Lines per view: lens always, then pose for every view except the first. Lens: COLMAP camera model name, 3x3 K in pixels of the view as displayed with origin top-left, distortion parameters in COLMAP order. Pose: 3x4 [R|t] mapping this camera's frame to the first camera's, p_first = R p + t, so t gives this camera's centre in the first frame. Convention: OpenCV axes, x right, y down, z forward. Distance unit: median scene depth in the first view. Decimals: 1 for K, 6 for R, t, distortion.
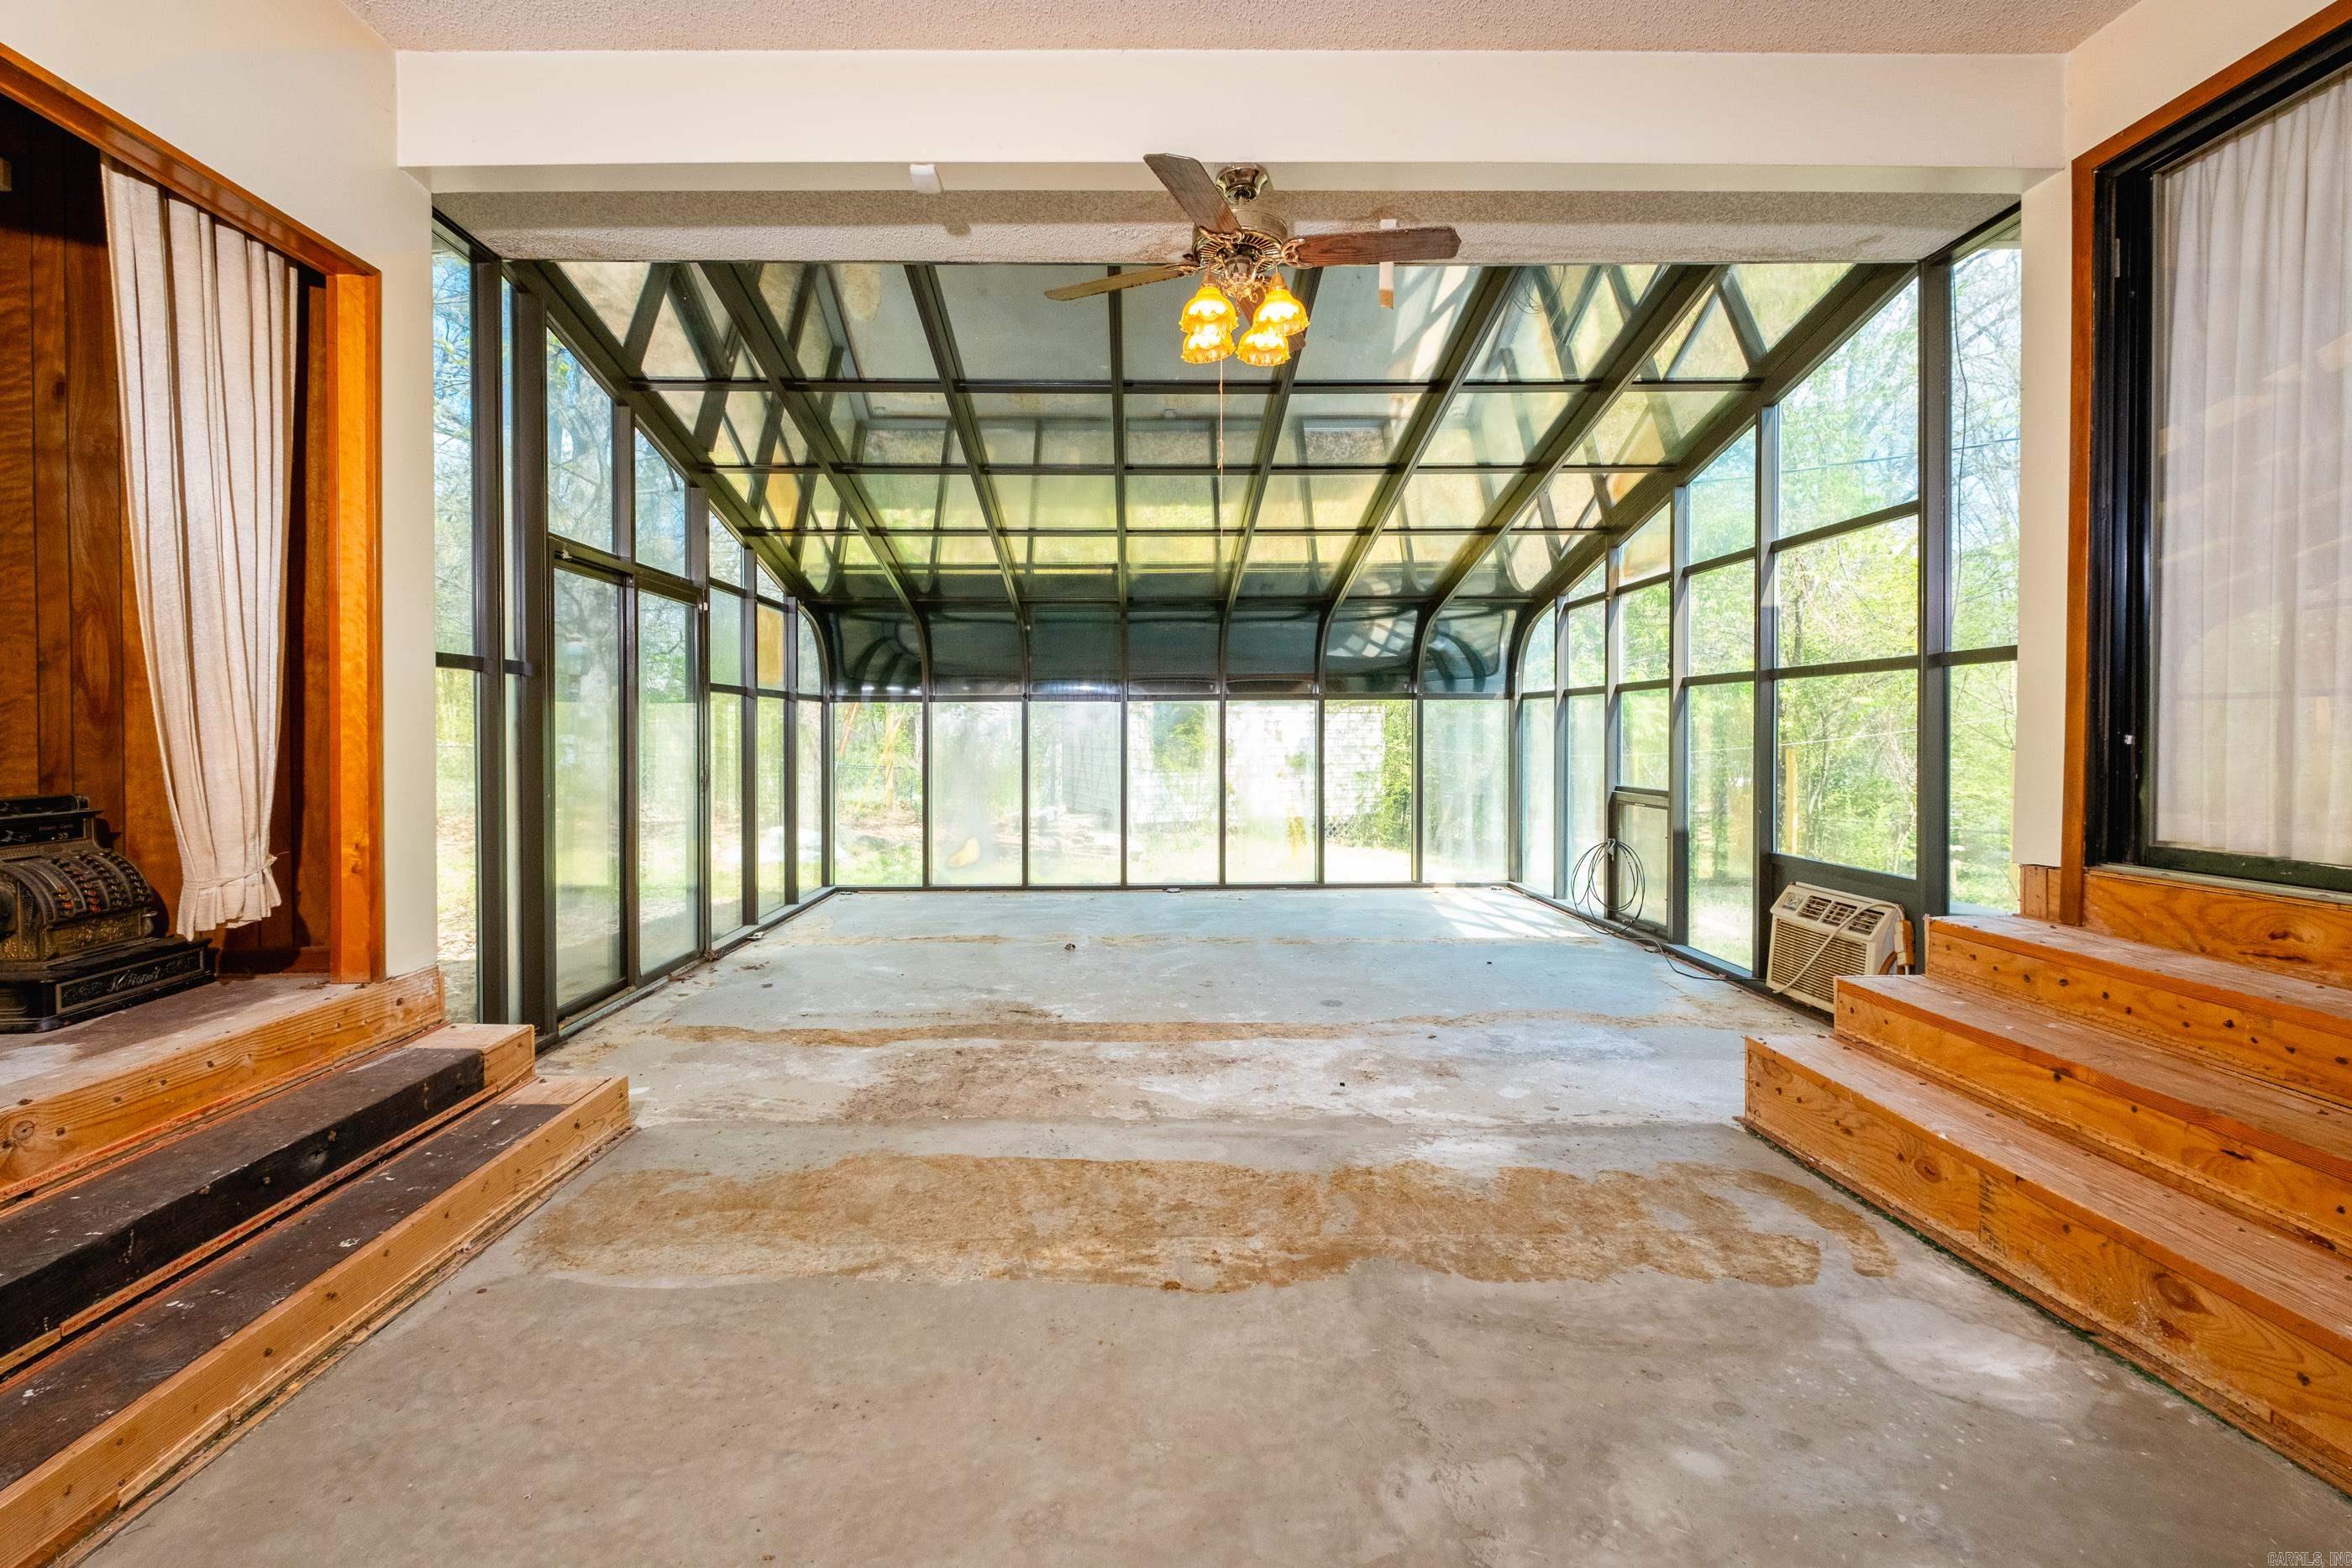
lens RADIAL K [[1039.5, 0, 1182.4], [0, 1039.5, 739.8], [0, 0, 1]] dist [0.004966, -0.004489]
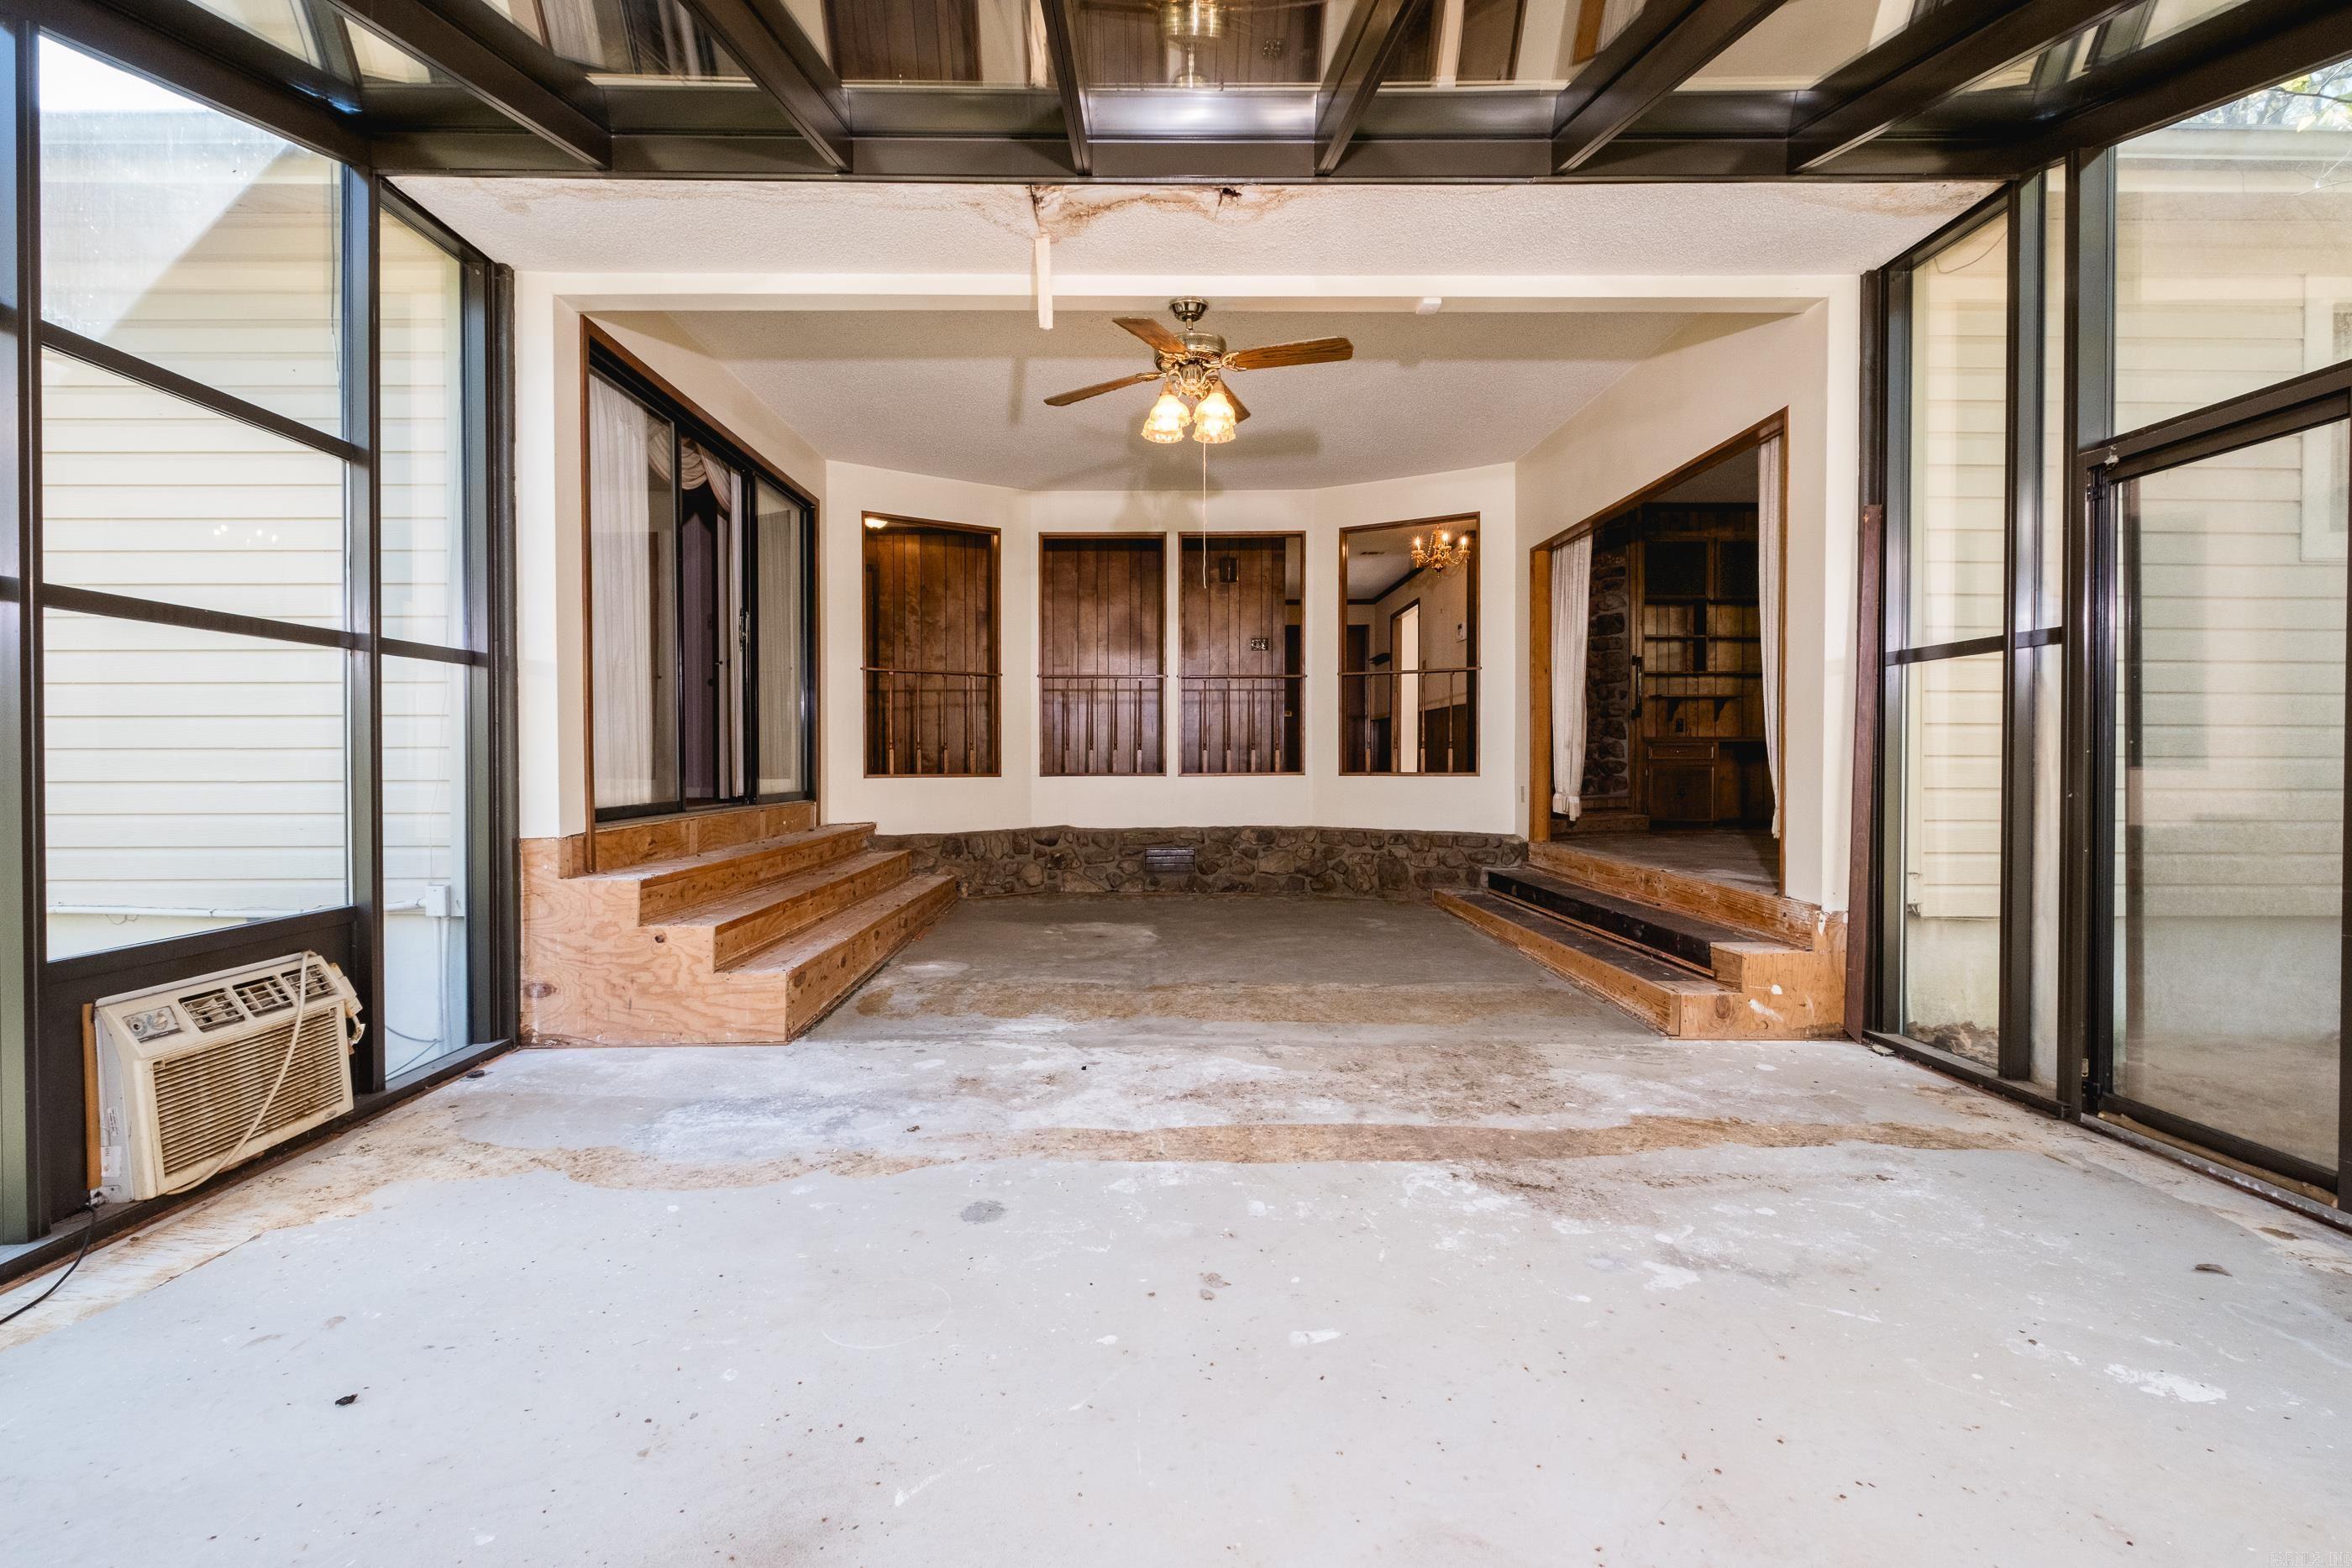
lens RADIAL K [[1039.5, 0, 1184.9], [0, 1039.5, 762.7], [0, 0, 1]] dist [0.004966, -0.004489]
pose [[-0.999938, 0.007830, 0.007945, 0.042287], [0.007954, 0.999846, 0.015648, 0.013595], [-0.007821, 0.015710, -0.999846, 1.973145]]
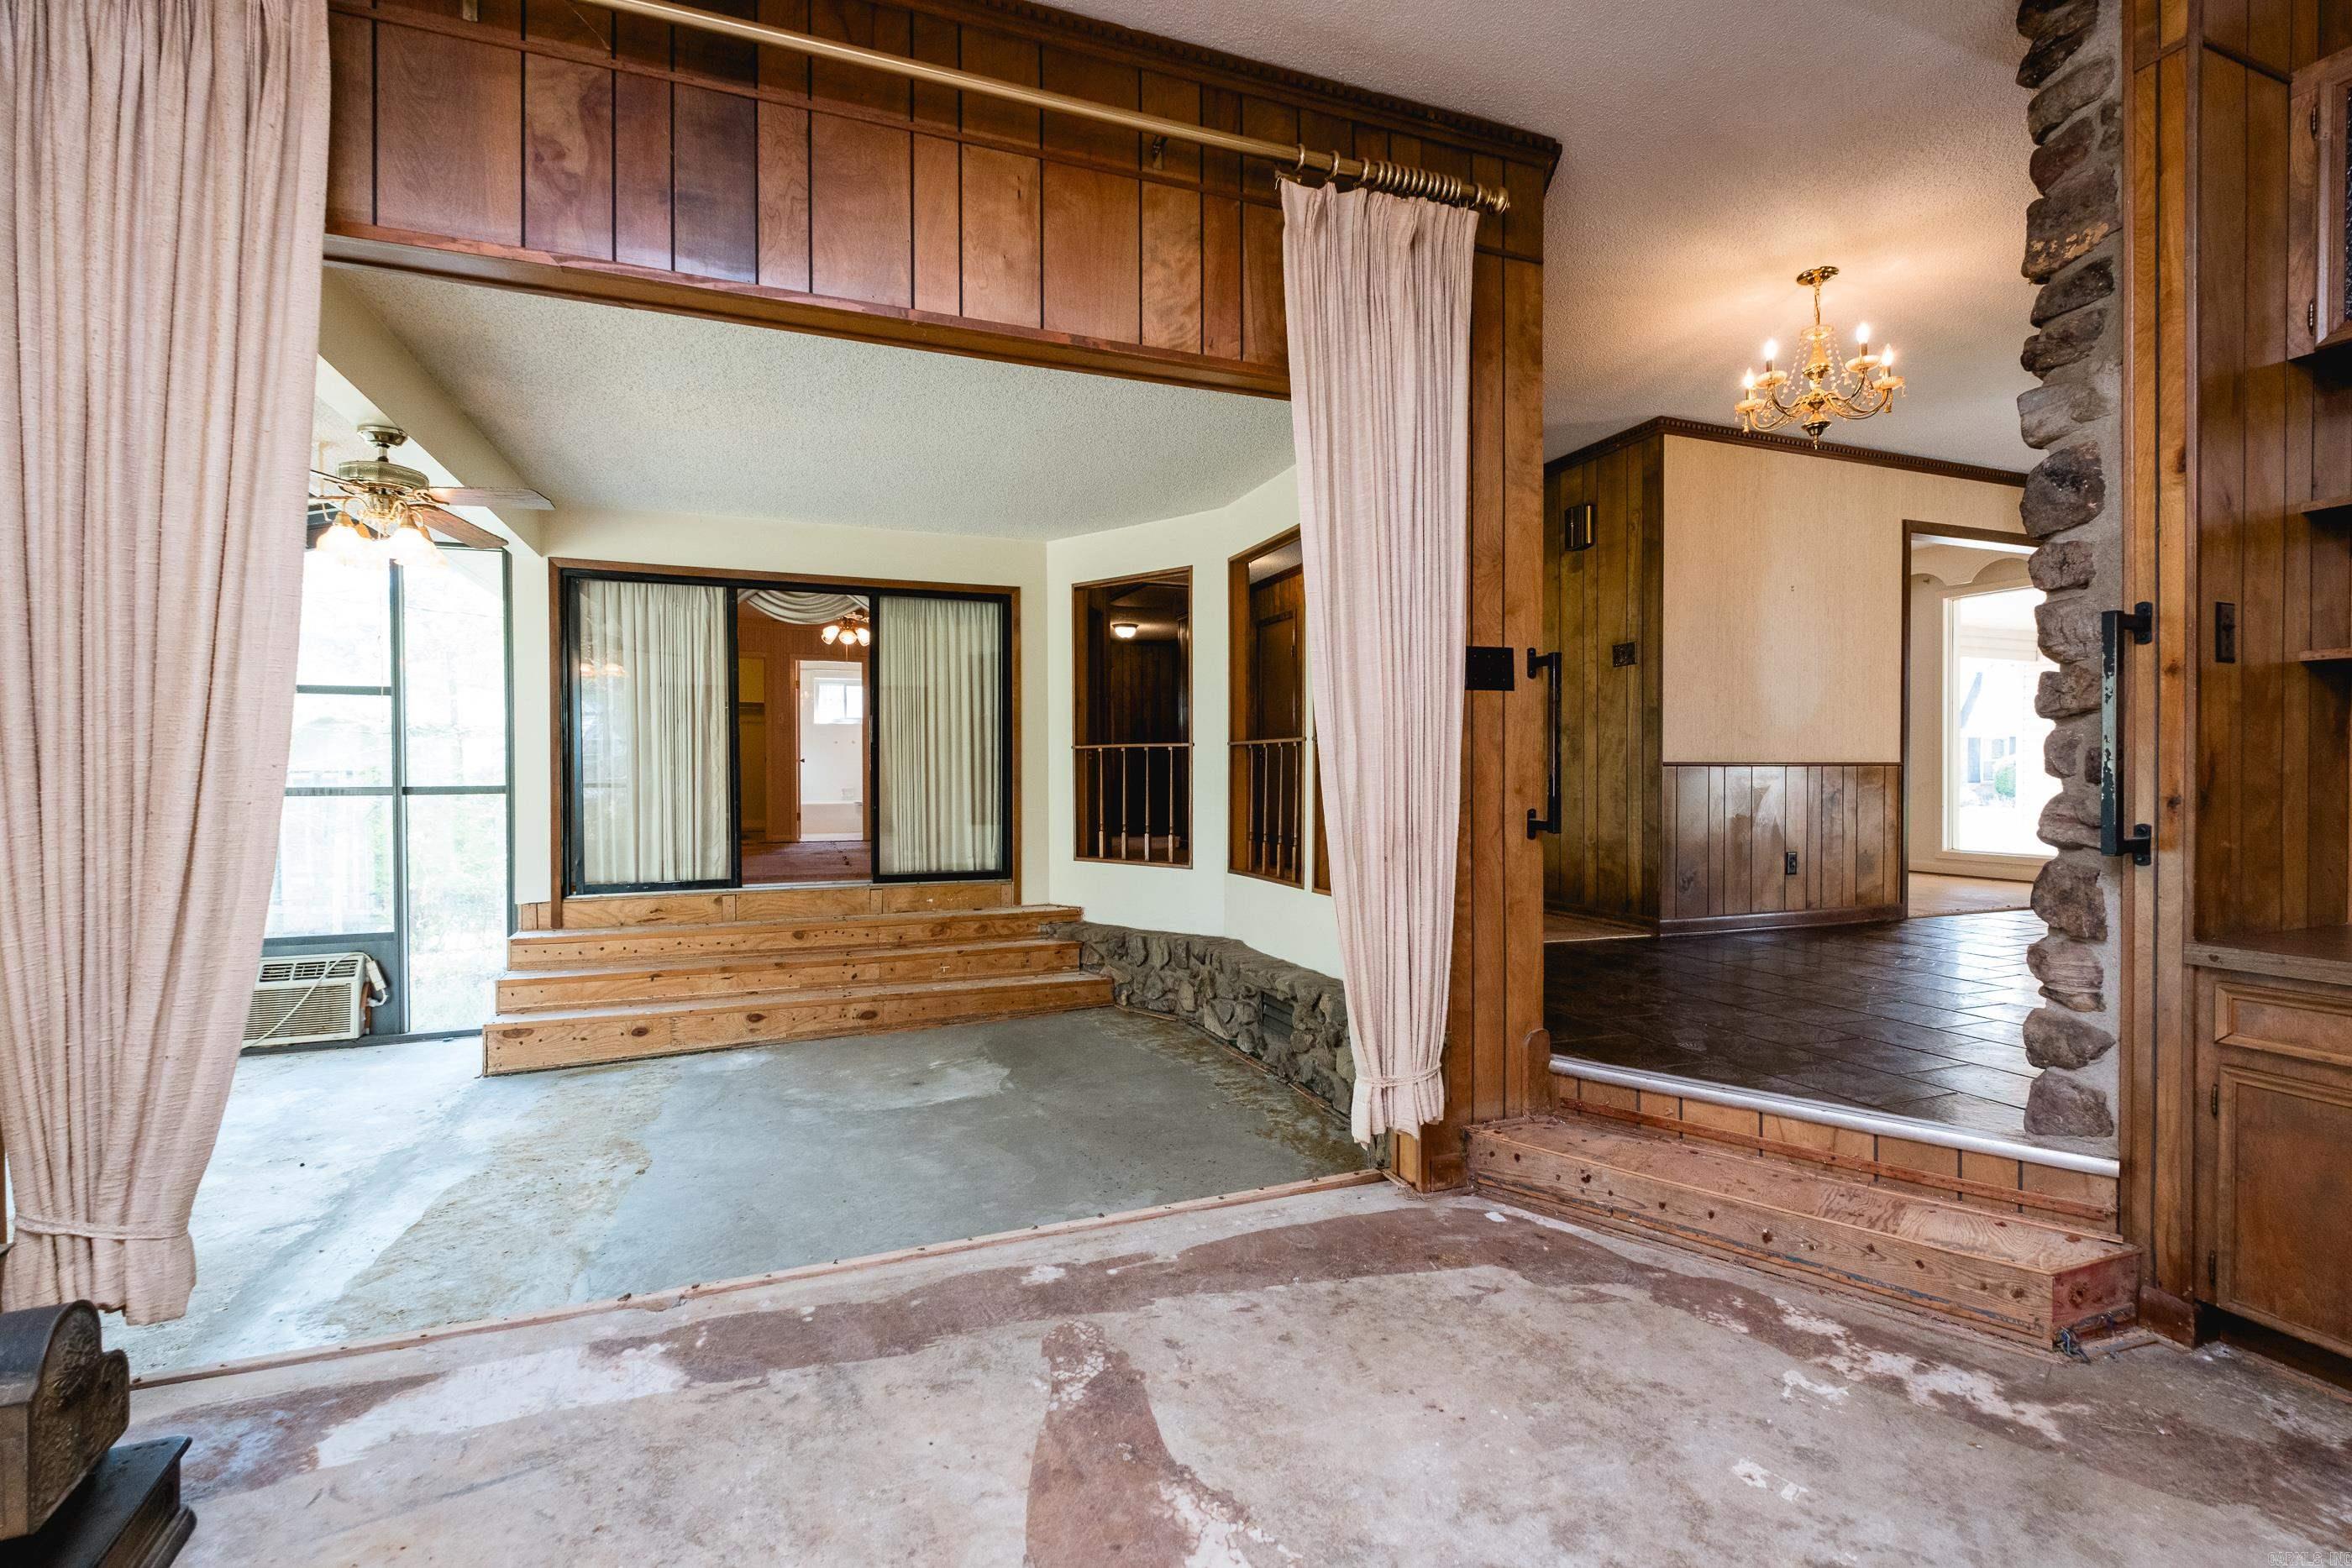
lens RADIAL K [[1039.5, 0, 1134.4], [0, 1039.5, 774.4], [0, 0, 1]] dist [0.004966, -0.004489]
pose [[-0.304192, 0.004260, 0.952601, -1.216630], [0.016676, 0.999861, 0.000853, -0.091025], [-0.952465, 0.016145, -0.304220, 0.444586]]
